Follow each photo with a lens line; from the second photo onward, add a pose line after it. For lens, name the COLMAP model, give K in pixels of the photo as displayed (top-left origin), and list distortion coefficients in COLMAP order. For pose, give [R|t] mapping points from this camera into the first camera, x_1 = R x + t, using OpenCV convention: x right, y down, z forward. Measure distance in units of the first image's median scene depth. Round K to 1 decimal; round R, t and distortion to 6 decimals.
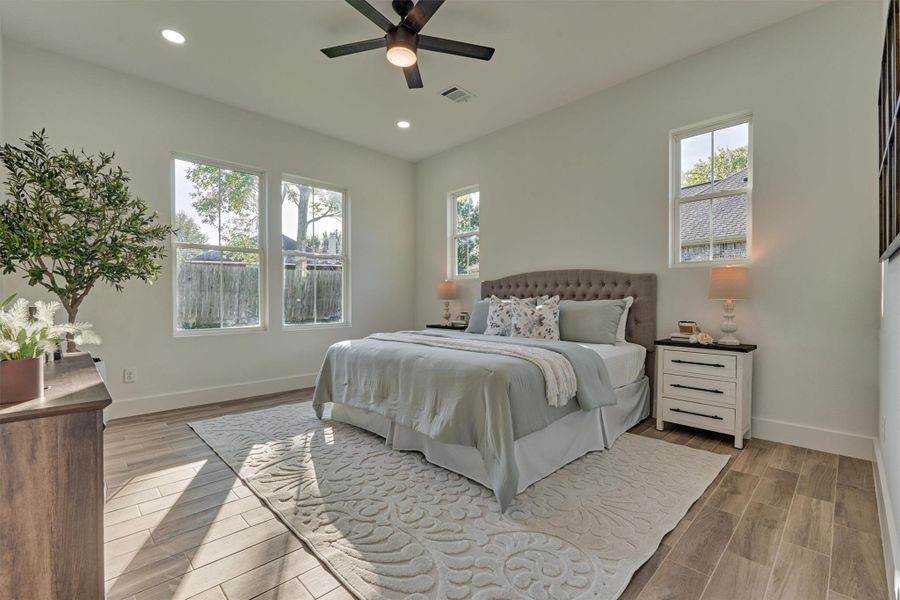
lens RADIAL K [[398.8, 0, 442.5], [0, 398.8, 300.2], [0, 0, 1]] dist [0.000967, 0.000006]
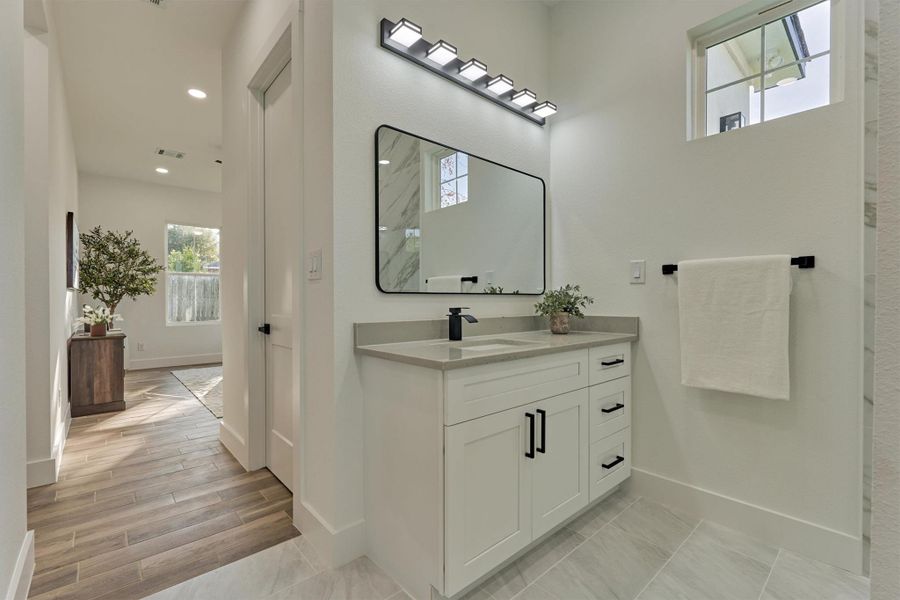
lens RADIAL K [[398.8, 0, 442.5], [0, 398.8, 300.2], [0, 0, 1]] dist [0.000967, 0.000006]
pose [[0.998982, 0.000146, -0.045112, 0.833728], [-0.000349, 0.999990, -0.004492, -0.019481], [0.045111, 0.004503, 0.998972, -0.941083]]
